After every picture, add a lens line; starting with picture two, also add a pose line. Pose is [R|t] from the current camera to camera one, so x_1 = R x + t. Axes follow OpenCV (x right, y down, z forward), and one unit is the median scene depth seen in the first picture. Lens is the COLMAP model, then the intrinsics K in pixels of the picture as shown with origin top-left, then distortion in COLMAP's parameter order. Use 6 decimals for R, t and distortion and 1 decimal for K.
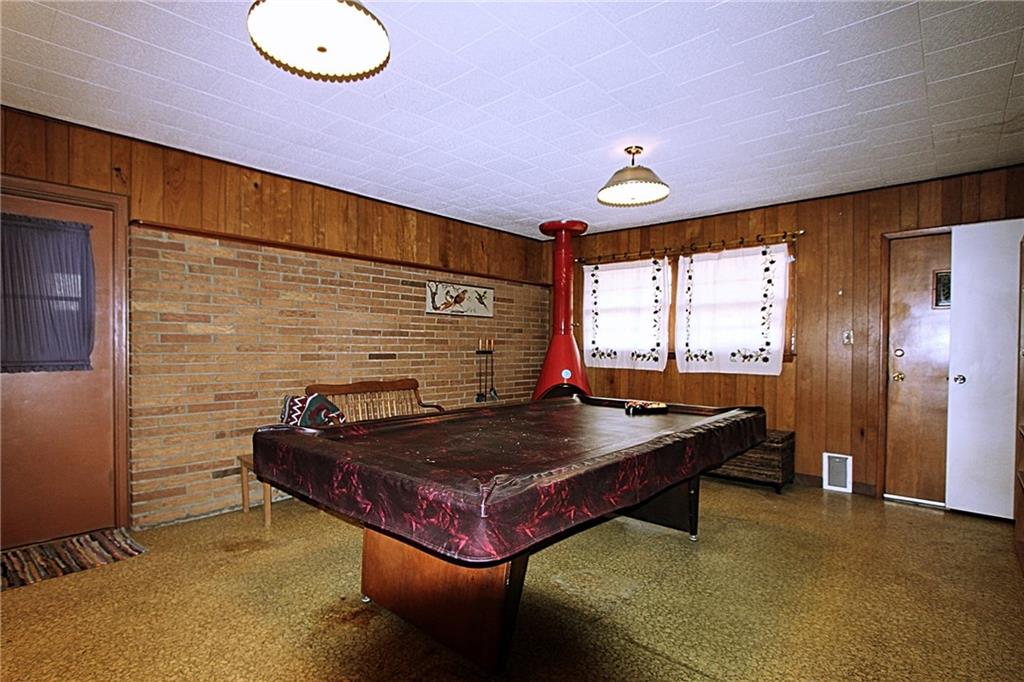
lens RADIAL K [[515.8, 0, 511.1], [0, 515.8, 350.2], [0, 0, 1]] dist [-0.001915, 0.000028]
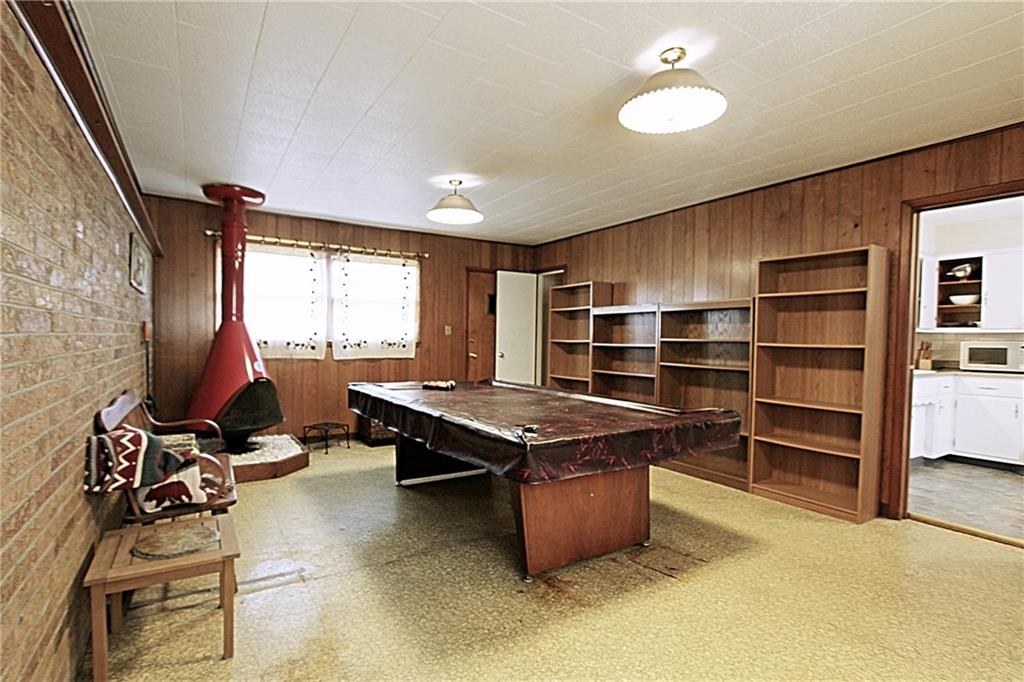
lens RADIAL K [[488.5, 0, 505.4], [0, 488.5, 353.7], [0, 0, 1]] dist [-0.006689, 0.000327]
pose [[0.265278, -0.032786, 0.963614, -0.629595], [0.000157, 0.999423, 0.033961, -0.004461], [-0.964172, -0.008858, 0.265130, 0.401217]]
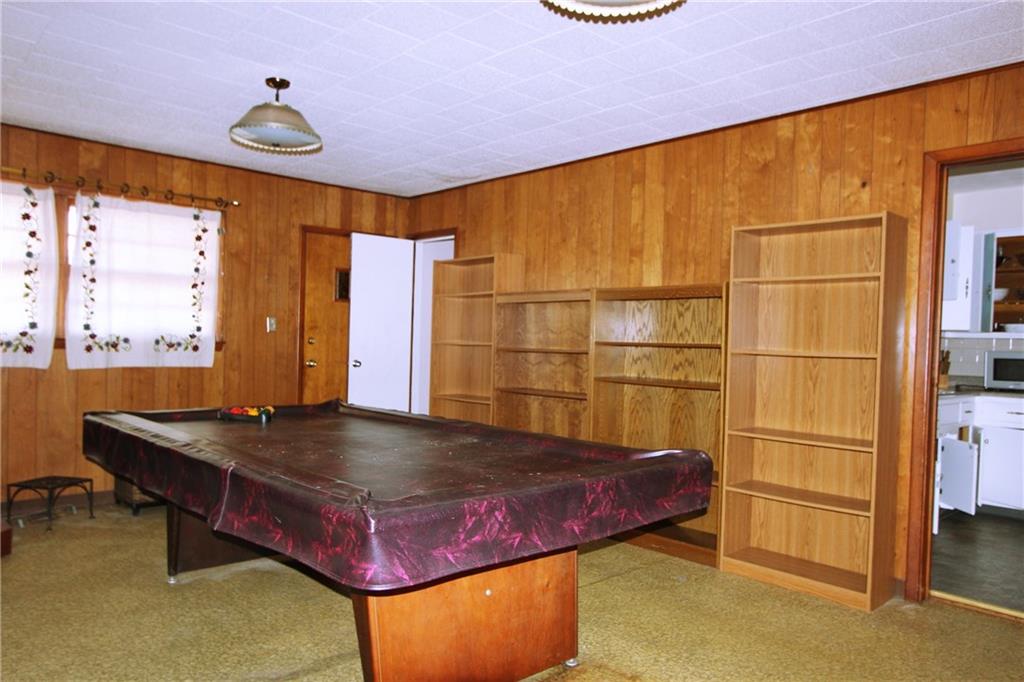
lens RADIAL K [[734.1, 0, 509.7], [0, 734.1, 351.1], [0, 0, 1]] dist [0.018866, -0.001422]
pose [[0.076886, -0.016153, 0.996909, -0.612103], [-0.014055, 0.999752, 0.017283, -0.004281], [-0.996941, -0.015340, 0.076640, 0.400532]]
